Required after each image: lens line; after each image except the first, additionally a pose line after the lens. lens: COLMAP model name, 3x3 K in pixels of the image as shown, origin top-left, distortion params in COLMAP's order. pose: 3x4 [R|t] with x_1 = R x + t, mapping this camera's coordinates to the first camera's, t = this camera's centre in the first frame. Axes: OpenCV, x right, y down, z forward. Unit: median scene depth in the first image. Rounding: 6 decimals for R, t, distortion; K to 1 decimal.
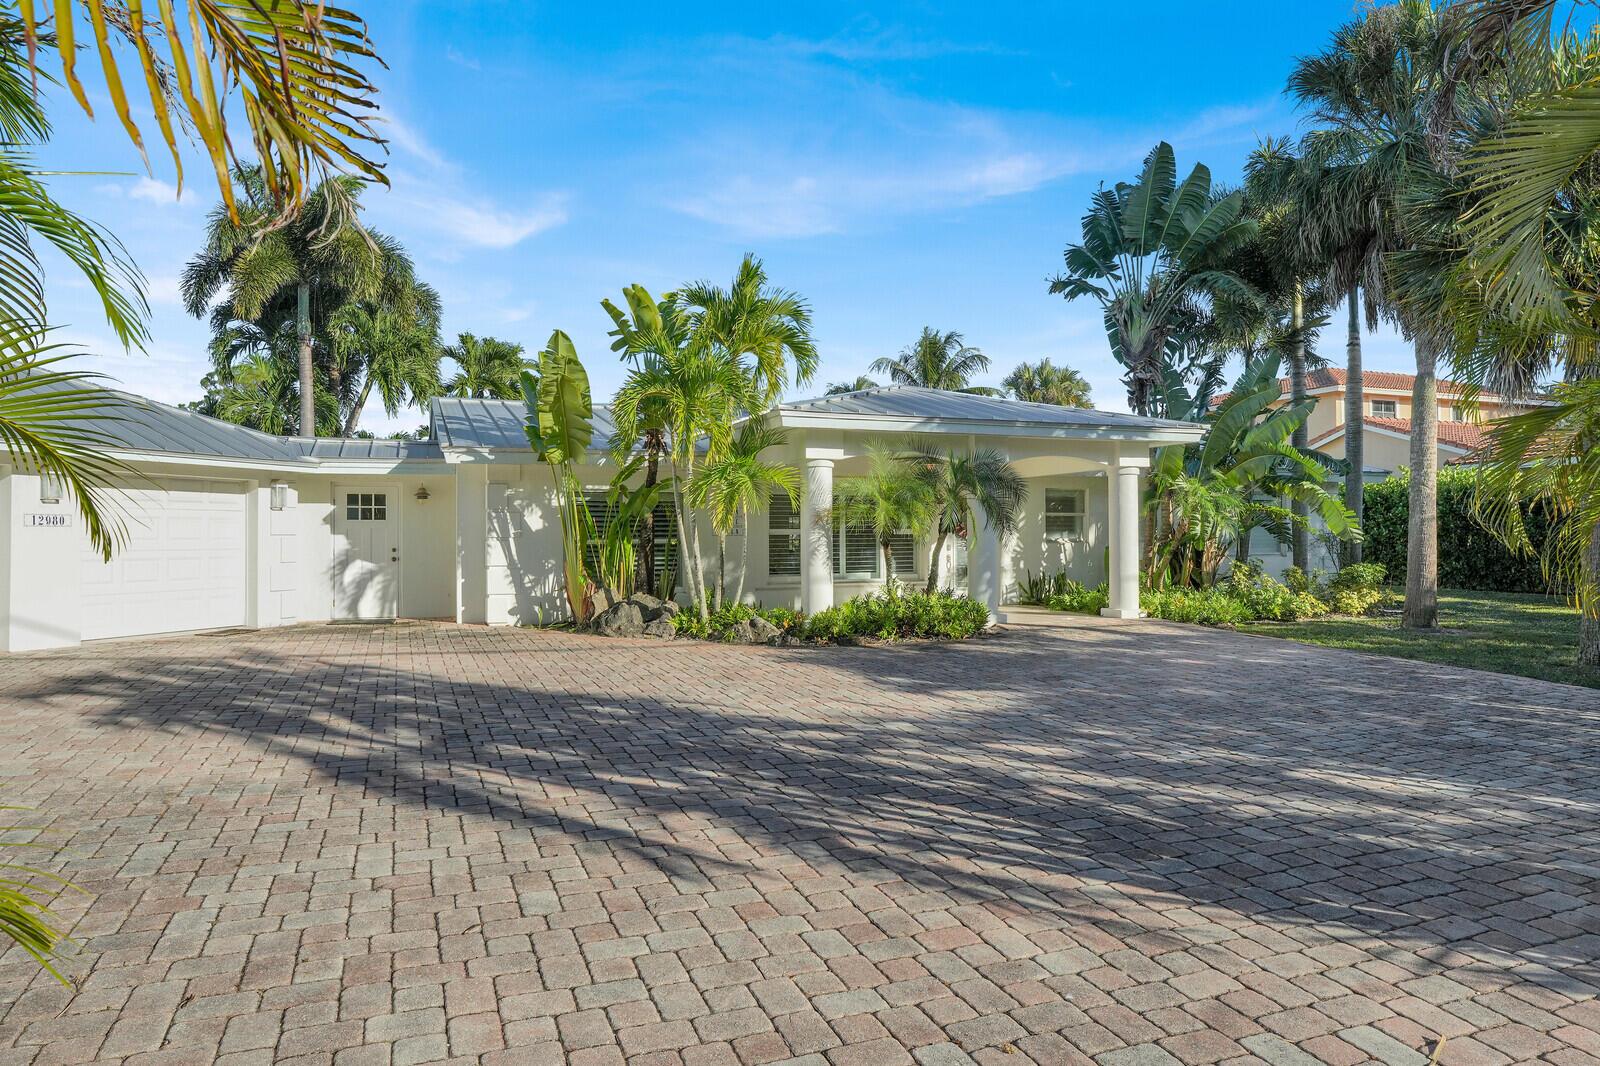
lens RADIAL K [[978.4, 0, 800.0], [0, 978.4, 533.0], [0, 0, 1]] dist [-0.054592, 0.036368]
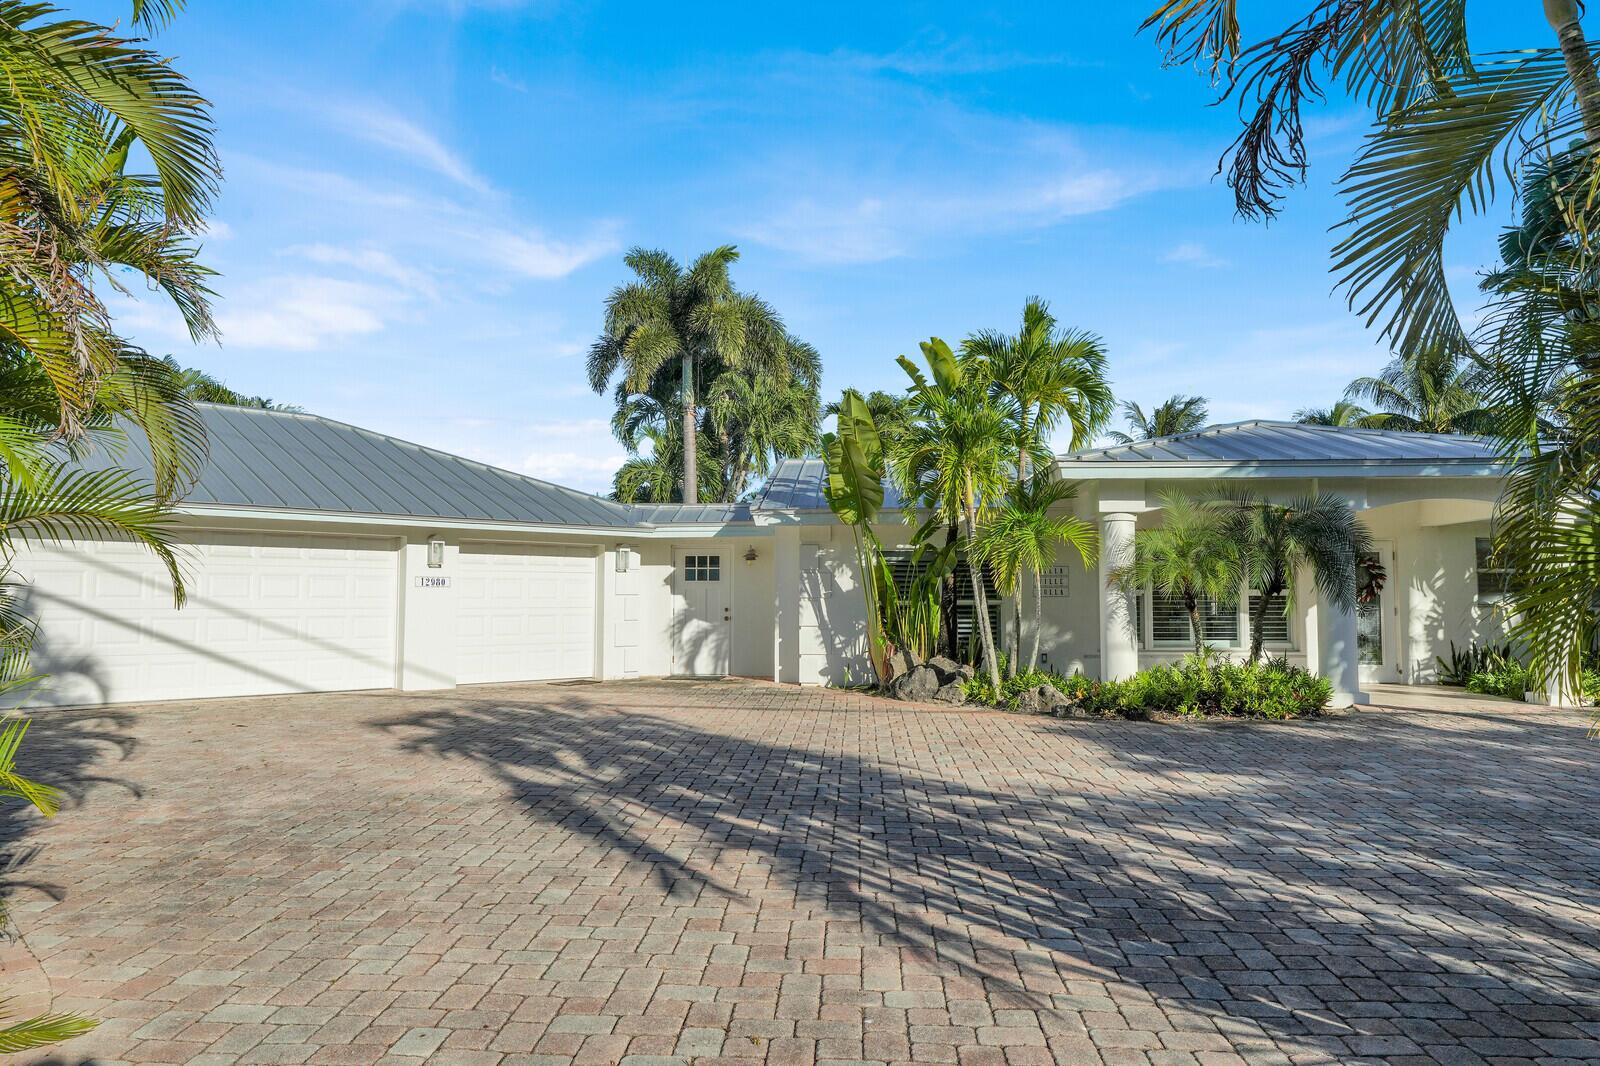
lens RADIAL K [[1095.2, 0, 800.0], [0, 1095.2, 533.0], [0, 0, 1]] dist [-0.005895, 0.003986]
pose [[0.909383, -0.021109, -0.415423, 0.162038], [-0.002039, 0.998473, -0.055197, 0.000127], [0.415954, 0.051042, 0.907952, -0.039212]]
